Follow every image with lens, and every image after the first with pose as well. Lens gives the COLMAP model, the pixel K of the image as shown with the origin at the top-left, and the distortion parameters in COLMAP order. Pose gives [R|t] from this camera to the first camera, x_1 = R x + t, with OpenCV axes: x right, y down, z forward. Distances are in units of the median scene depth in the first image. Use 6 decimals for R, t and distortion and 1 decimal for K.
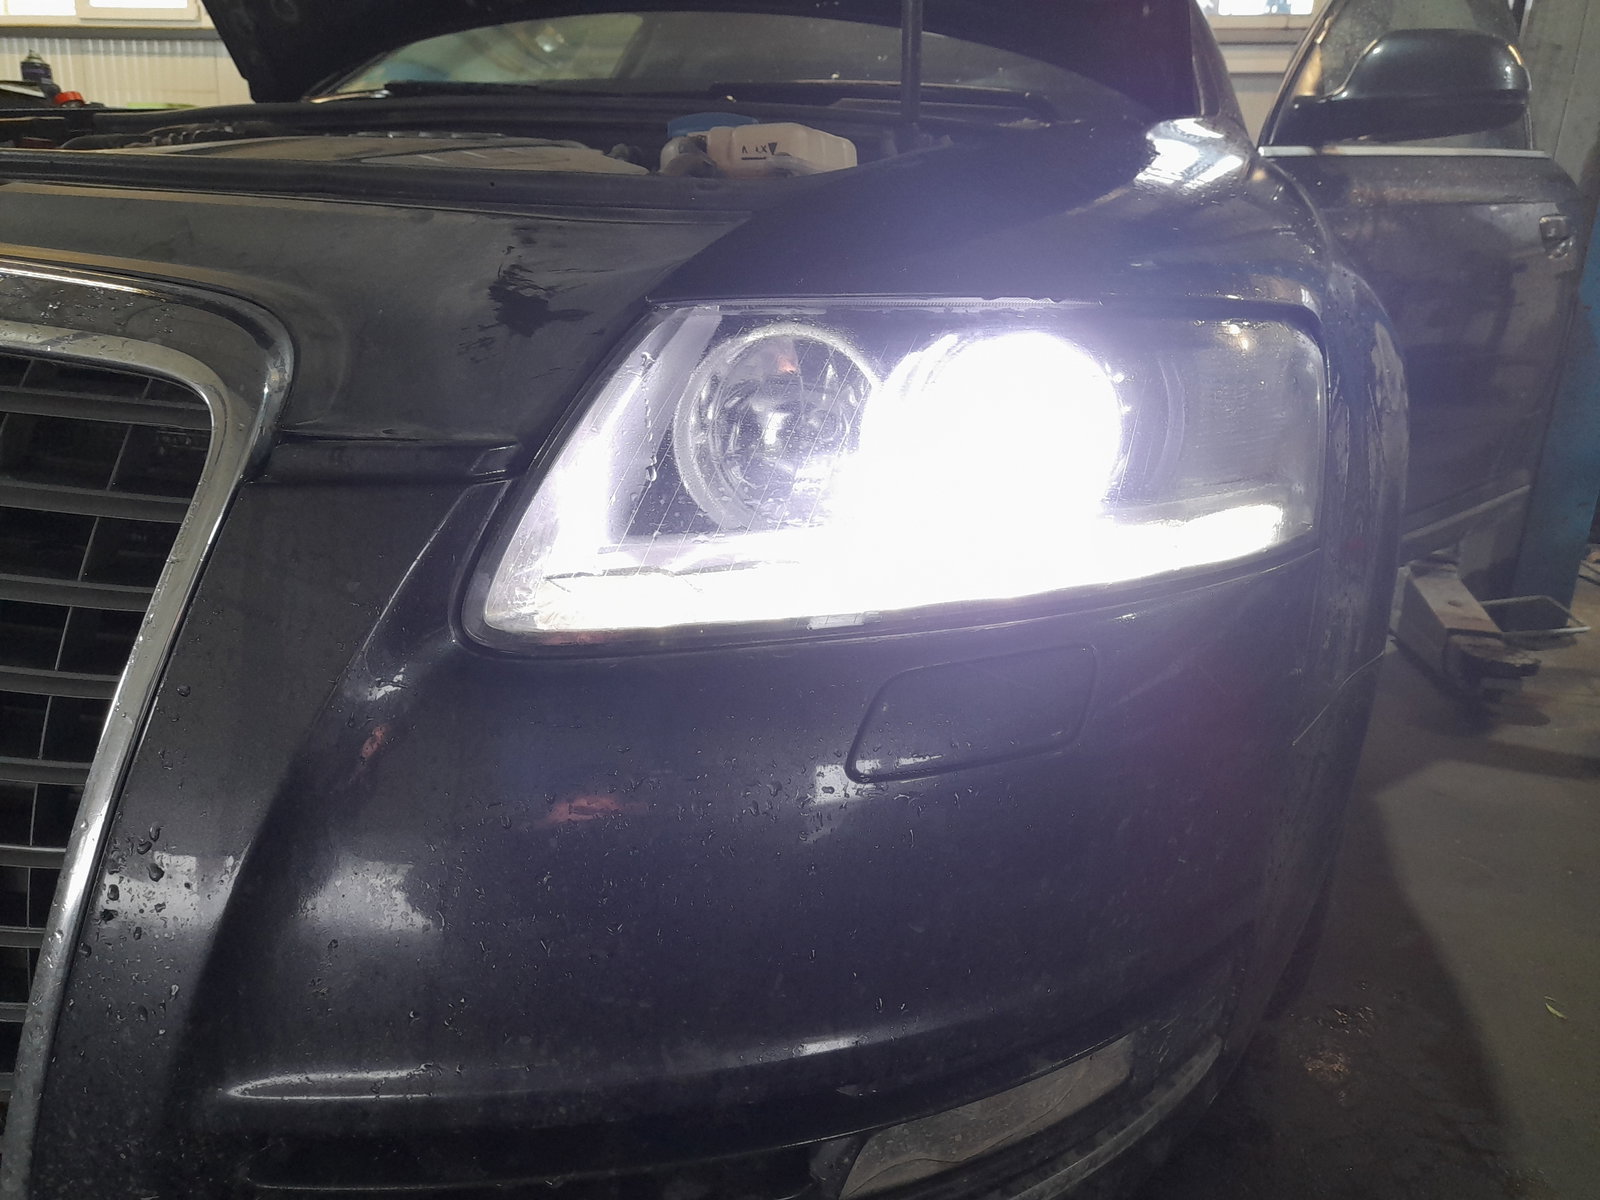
lens RADIAL K [[1179.1, 0, 794.0], [0, 1179.1, 604.9], [0, 0, 1]] dist [0.027305, -0.041774]
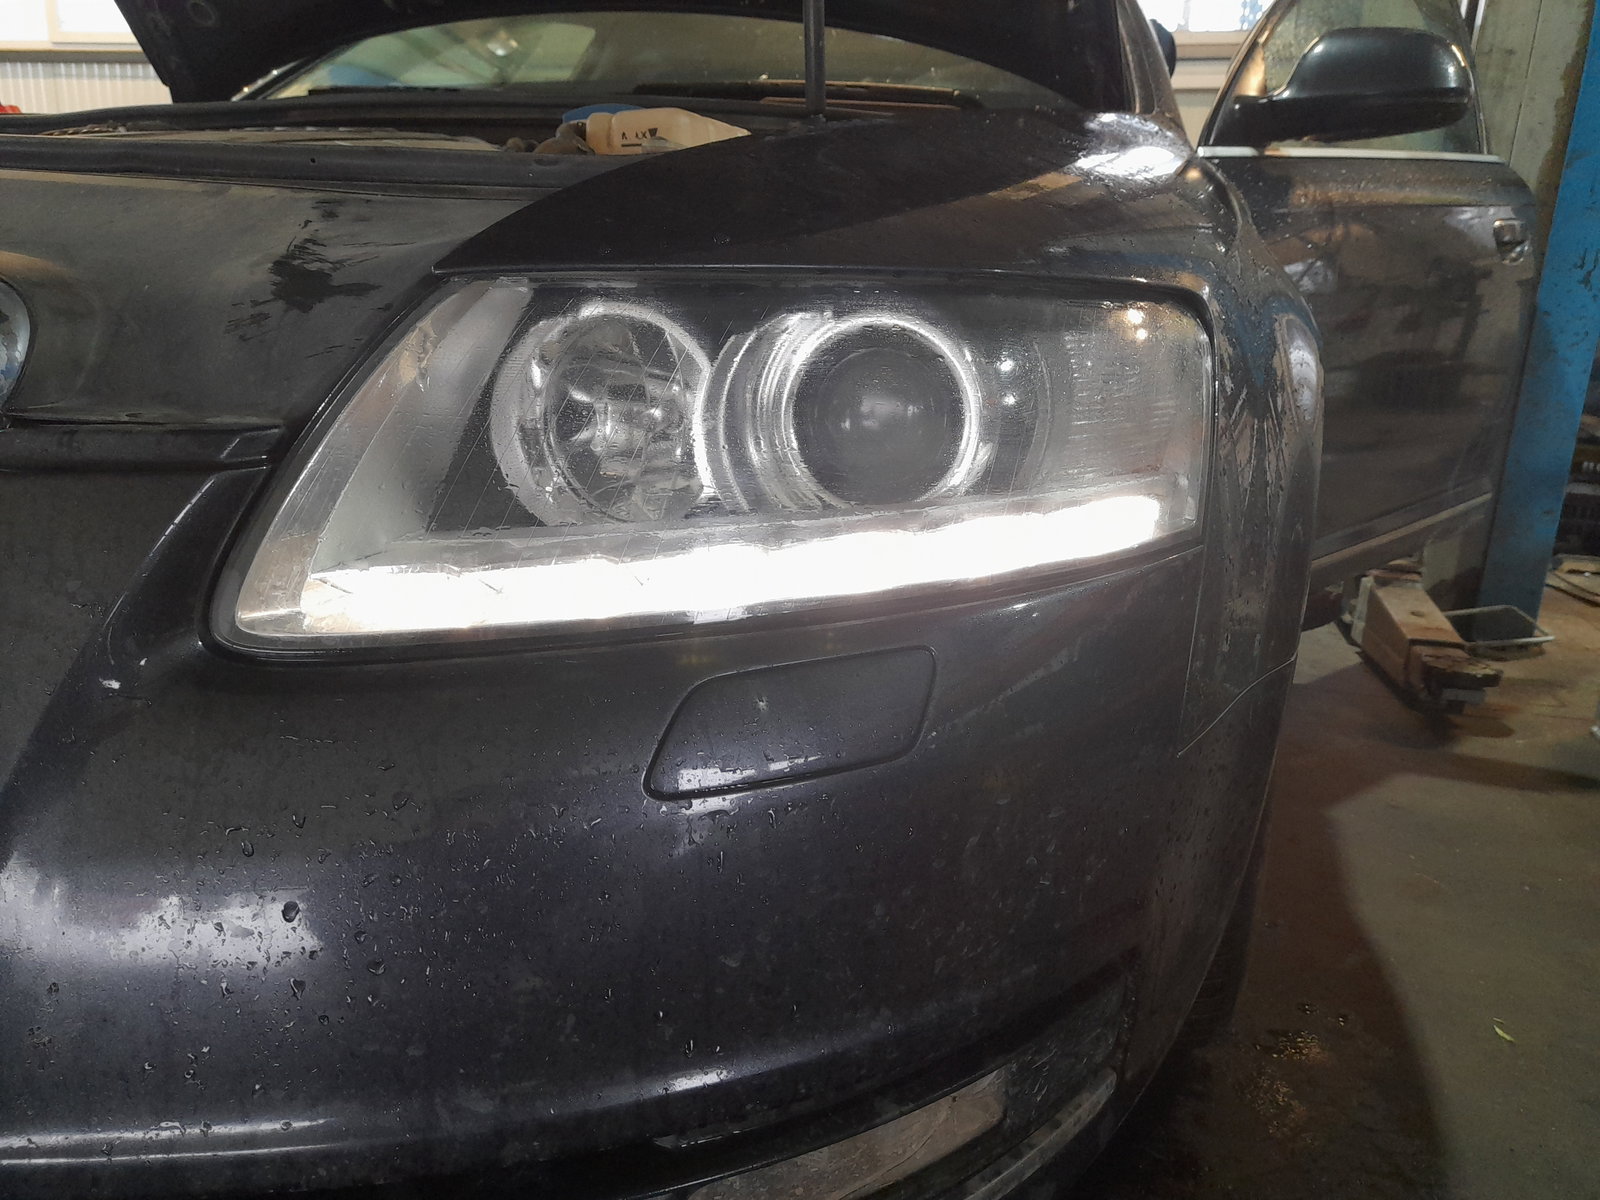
lens RADIAL K [[1179.1, 0, 800.7], [0, 1179.1, 604.8], [0, 0, 1]] dist [0.027305, -0.041774]
pose [[0.999906, -0.008338, 0.010906, 0.111030], [0.008526, 0.999813, -0.017378, 0.012863], [-0.010759, 0.017469, 0.999790, 0.068622]]
